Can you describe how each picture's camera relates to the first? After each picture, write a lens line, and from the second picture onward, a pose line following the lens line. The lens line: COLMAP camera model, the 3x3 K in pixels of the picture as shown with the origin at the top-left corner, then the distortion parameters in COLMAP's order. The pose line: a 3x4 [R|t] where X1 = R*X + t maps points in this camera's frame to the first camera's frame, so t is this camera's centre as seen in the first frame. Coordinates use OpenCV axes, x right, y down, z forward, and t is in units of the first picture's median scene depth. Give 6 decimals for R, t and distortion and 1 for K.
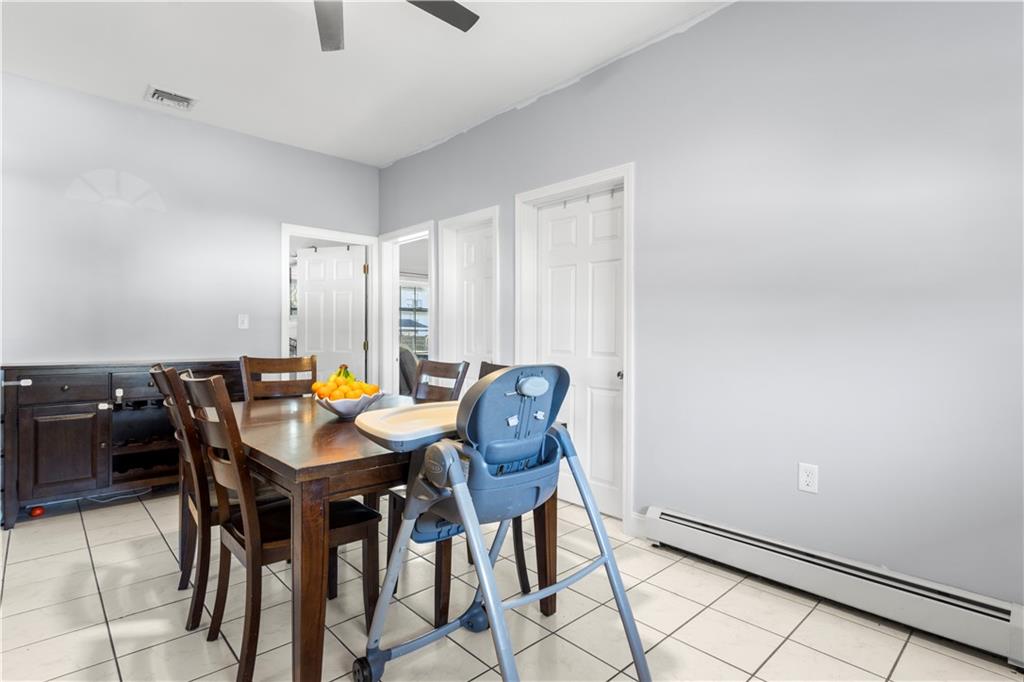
lens RADIAL K [[511.4, 0, 508.8], [0, 511.4, 342.2], [0, 0, 1]] dist [-0.000859, -0.000091]
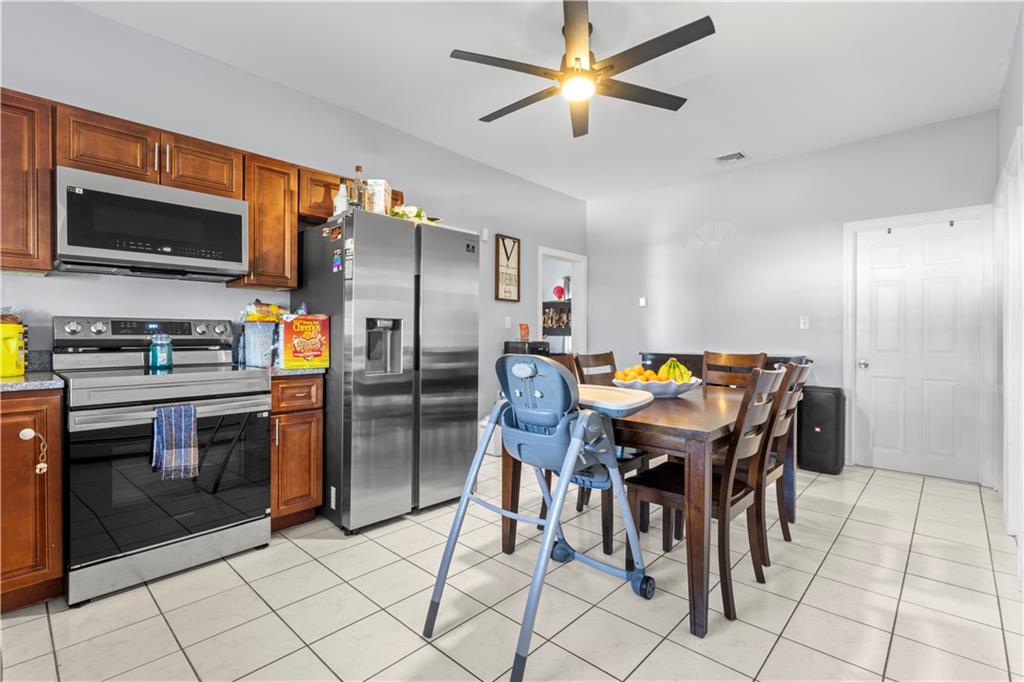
lens RADIAL K [[470.3, 0, 509.4], [0, 470.3, 338.3], [0, 0, 1]] dist [-0.001485, 0.000077]
pose [[0.072317, -0.000160, -0.997382, 0.578663], [-0.008998, 0.999959, -0.000813, 0.000003], [0.997341, 0.009033, 0.072312, 0.376544]]
